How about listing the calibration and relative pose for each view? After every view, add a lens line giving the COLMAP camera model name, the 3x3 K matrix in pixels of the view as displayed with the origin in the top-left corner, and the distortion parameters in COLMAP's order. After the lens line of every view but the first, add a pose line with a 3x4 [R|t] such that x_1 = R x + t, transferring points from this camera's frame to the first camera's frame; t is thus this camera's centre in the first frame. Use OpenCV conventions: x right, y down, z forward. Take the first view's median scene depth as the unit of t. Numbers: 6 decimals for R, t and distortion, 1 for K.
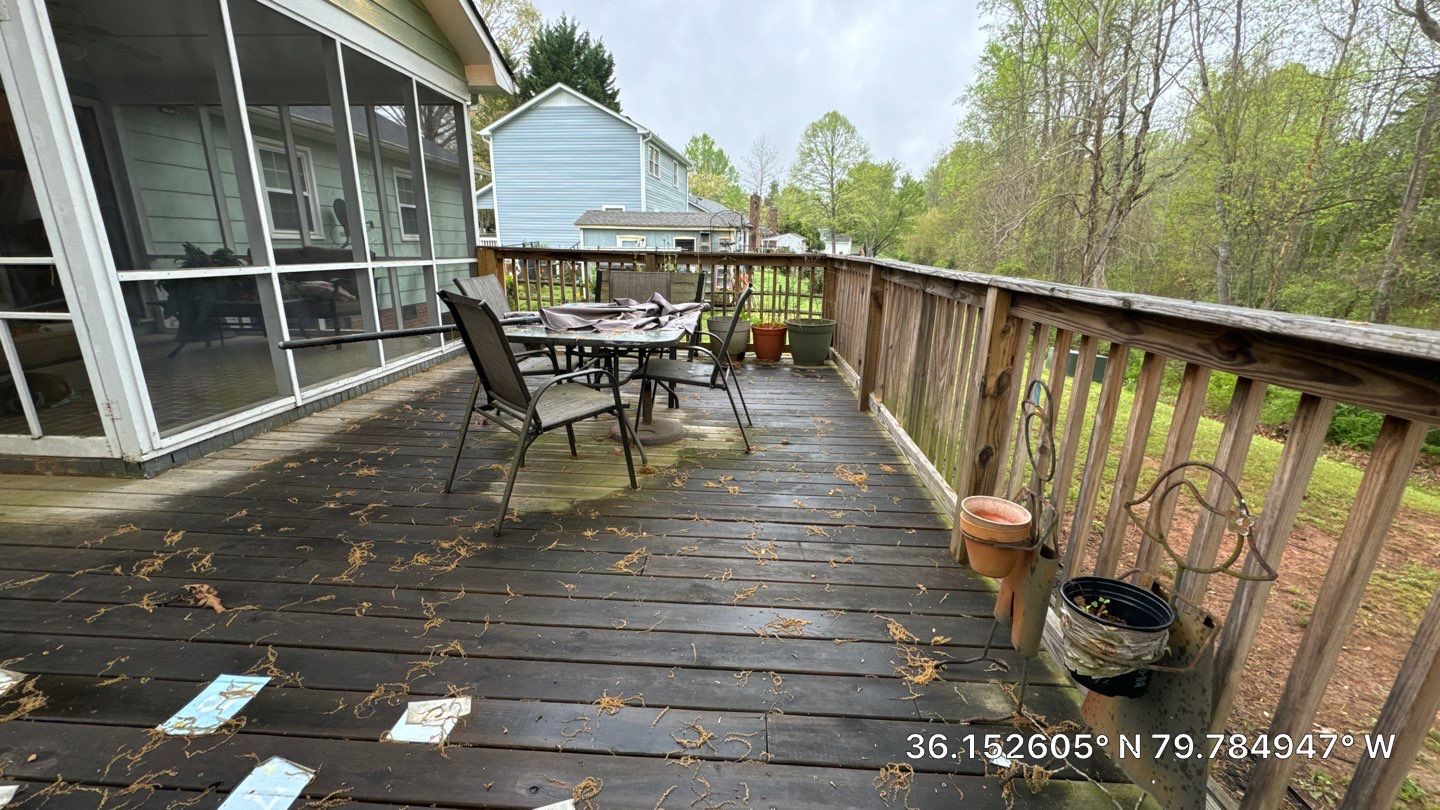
lens RADIAL K [[571.4, 0, 718.9], [0, 571.4, 407.5], [0, 0, 1]] dist [-0.001675, -0.000093]
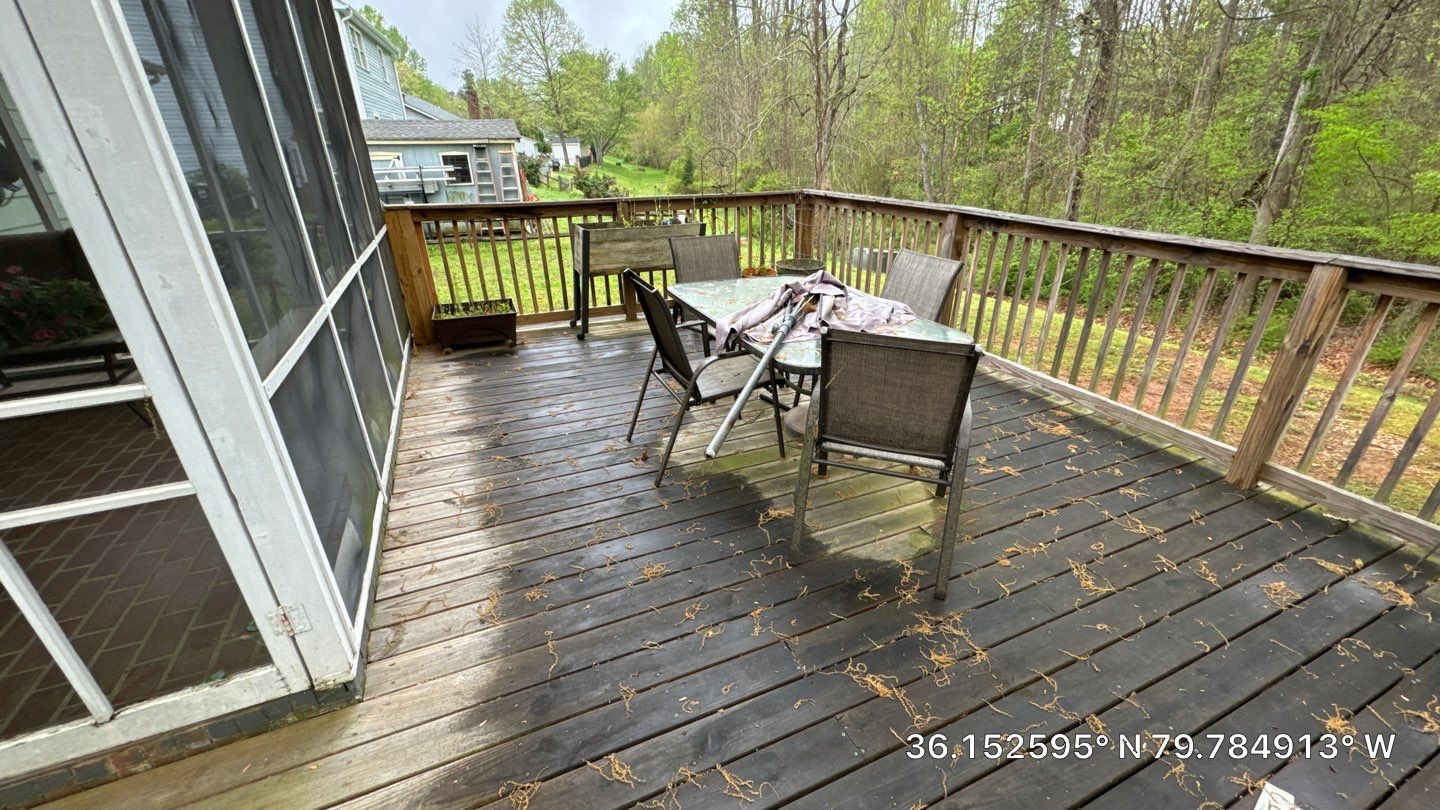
lens RADIAL K [[571.4, 0, 717.8], [0, 571.4, 404.8], [0, 0, 1]] dist [-0.001675, -0.000093]
pose [[0.894348, -0.208733, 0.395693, -0.063700], [0.146500, 0.972359, 0.181811, -0.018036], [-0.422706, -0.104634, 0.900207, 0.024595]]
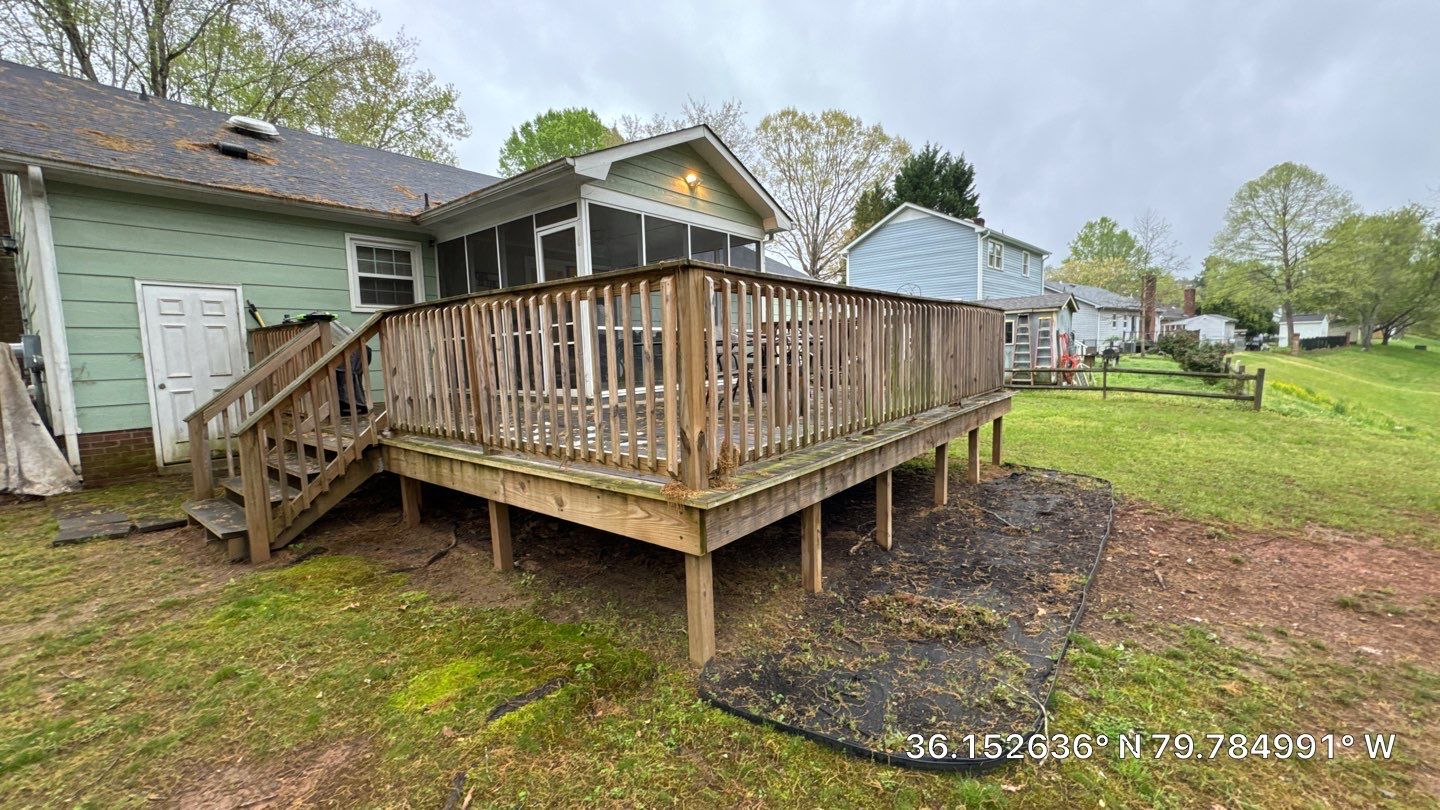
lens RADIAL K [[571.4, 0, 717.6], [0, 571.4, 409.0], [0, 0, 1]] dist [-0.001675, -0.000093]
pose [[0.807858, 0.018792, -0.589077, 0.071563], [-0.118697, 0.984200, -0.131383, 0.031043], [0.577301, 0.176060, 0.797325, -0.053400]]
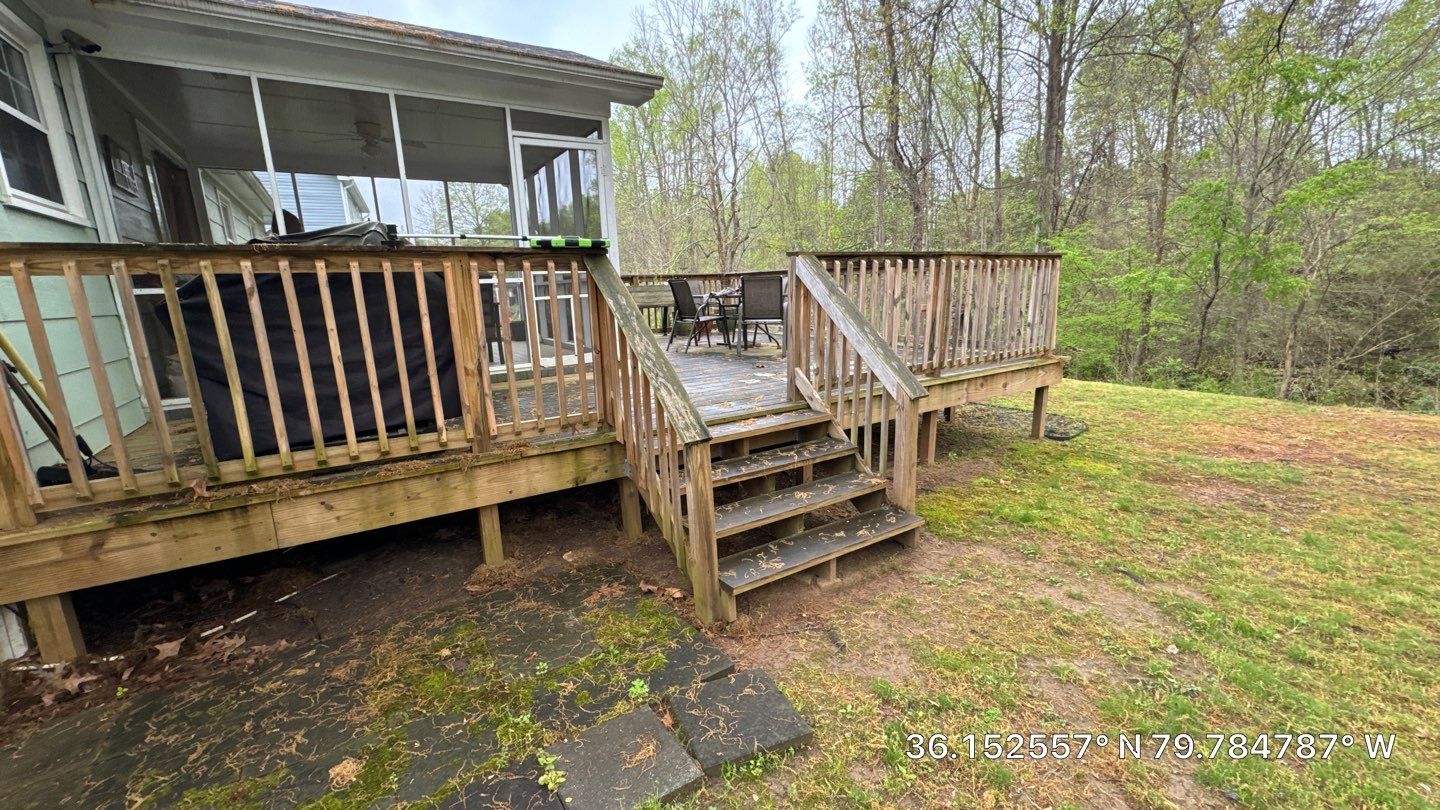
lens RADIAL K [[571.4, 0, 717.1], [0, 571.4, 415.1], [0, 0, 1]] dist [-0.001675, -0.000093]
pose [[0.814576, -0.170745, 0.554357, -0.152013], [0.204011, 0.978967, 0.001752, 0.028561], [-0.542997, 0.111668, 0.832277, -0.078604]]
